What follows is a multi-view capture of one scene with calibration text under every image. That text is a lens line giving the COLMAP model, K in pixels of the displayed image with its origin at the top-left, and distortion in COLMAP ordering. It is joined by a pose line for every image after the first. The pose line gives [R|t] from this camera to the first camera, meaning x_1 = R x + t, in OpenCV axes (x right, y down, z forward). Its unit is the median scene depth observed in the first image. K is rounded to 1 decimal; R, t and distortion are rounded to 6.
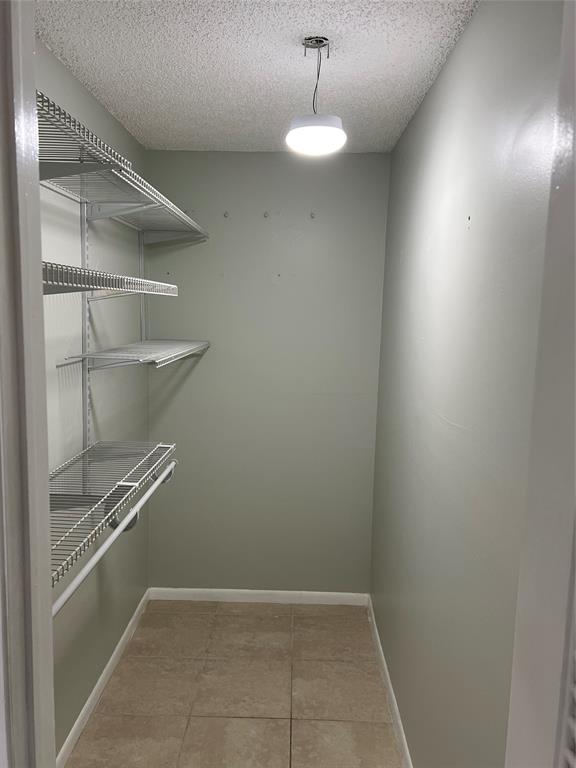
lens RADIAL K [[607.2, 0, 288.0], [0, 607.2, 384.0], [0, 0, 1]] dist [0.039564, -0.000739]
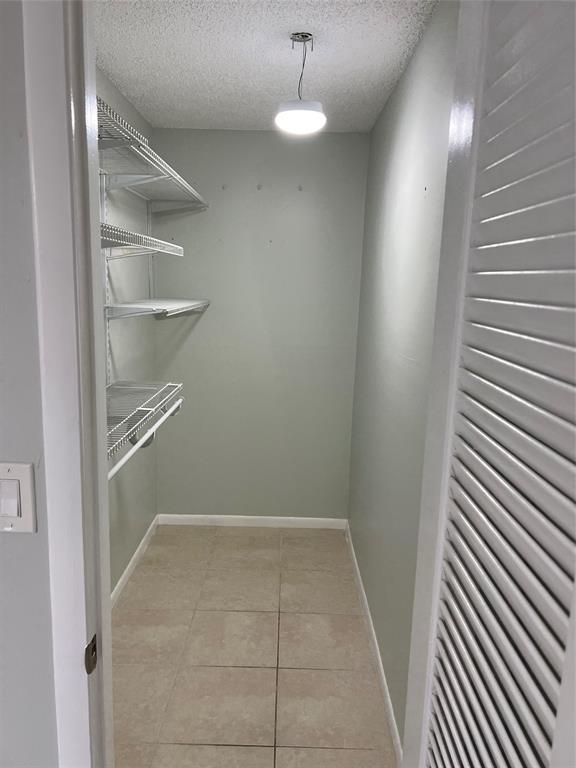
lens RADIAL K [[578.4, 0, 288.0], [0, 578.4, 384.0], [0, 0, 1]] dist [0.040679, -0.004542]
pose [[0.999896, 0.004137, 0.013788, 0.004648], [-0.004824, 0.998729, 0.050176, 0.041259], [-0.013562, -0.050237, 0.998645, -0.121796]]
